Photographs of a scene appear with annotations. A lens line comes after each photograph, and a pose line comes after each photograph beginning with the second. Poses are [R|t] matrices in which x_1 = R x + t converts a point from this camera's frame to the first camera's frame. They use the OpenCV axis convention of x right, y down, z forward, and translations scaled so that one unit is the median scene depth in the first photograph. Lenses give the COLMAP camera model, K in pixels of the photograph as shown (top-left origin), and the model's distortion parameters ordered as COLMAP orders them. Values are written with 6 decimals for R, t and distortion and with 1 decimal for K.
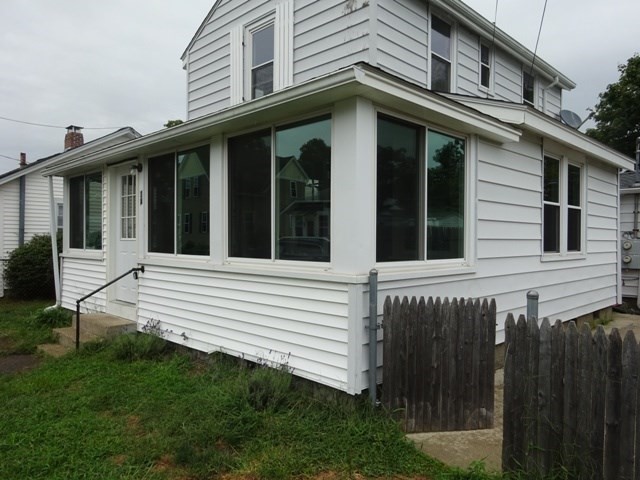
lens RADIAL K [[468.6, 0, 320.0], [0, 468.6, 240.0], [0, 0, 1]] dist [-0.001679, -0.004901]
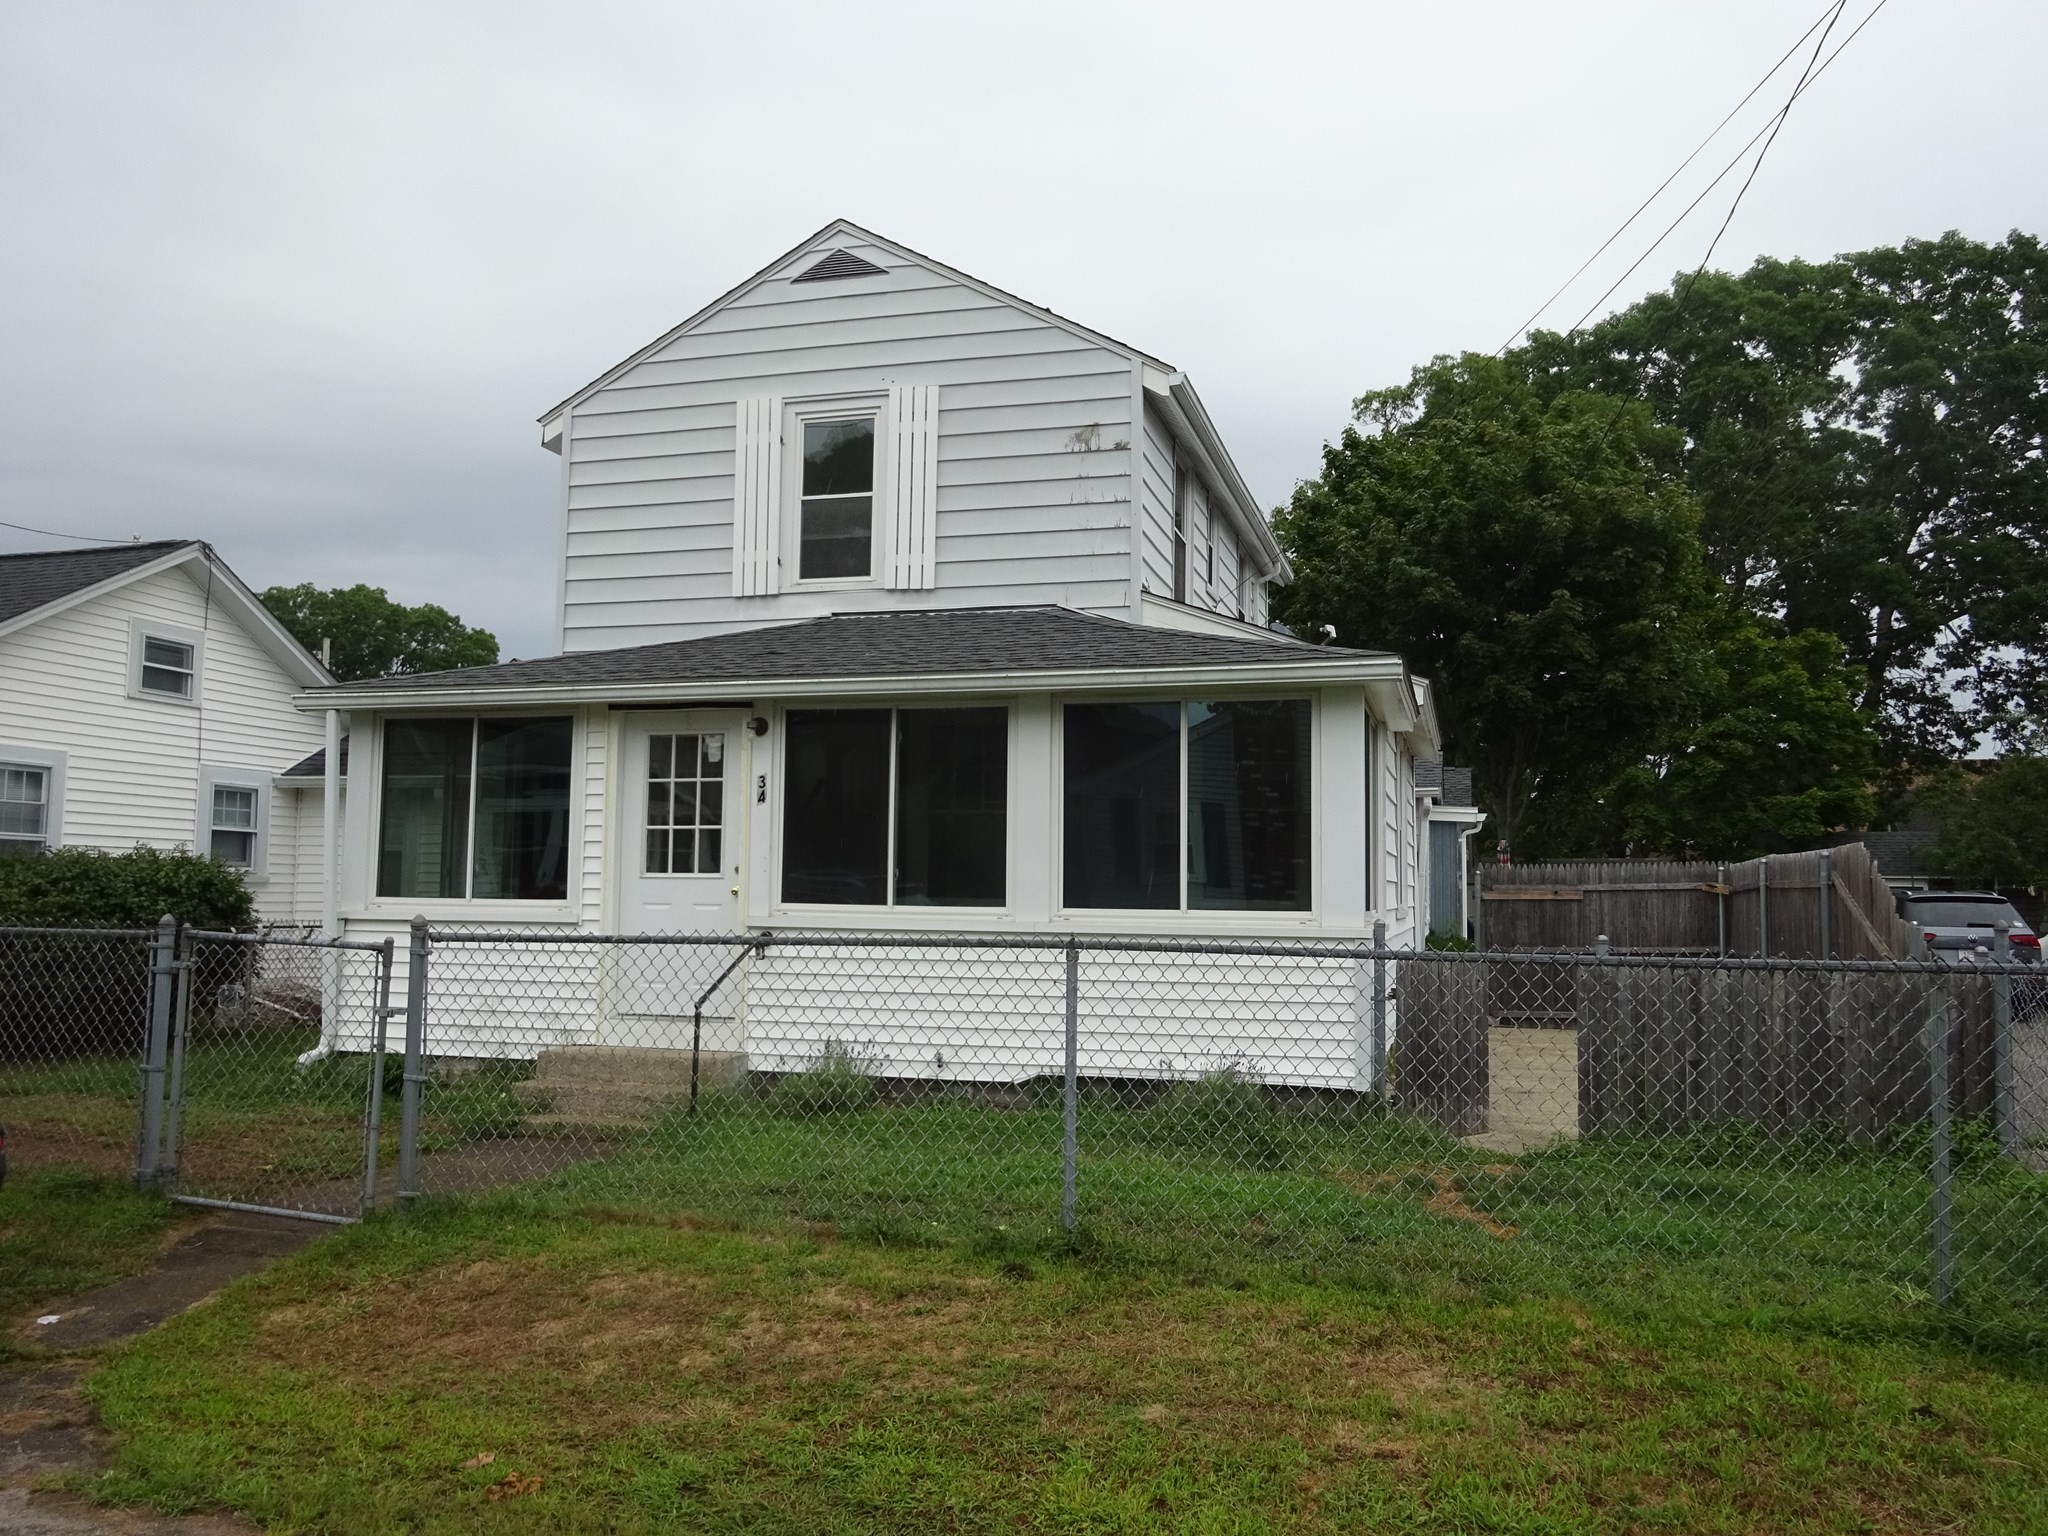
lens RADIAL K [[1499.5, 0, 1024.0], [0, 1499.5, 768.0], [0, 0, 1]] dist [-0.001679, -0.004901]
pose [[0.874316, 0.042923, 0.483455, -0.879241], [-0.004373, 0.996738, -0.080586, 0.009924], [-0.485337, 0.068343, 0.871652, -0.462021]]
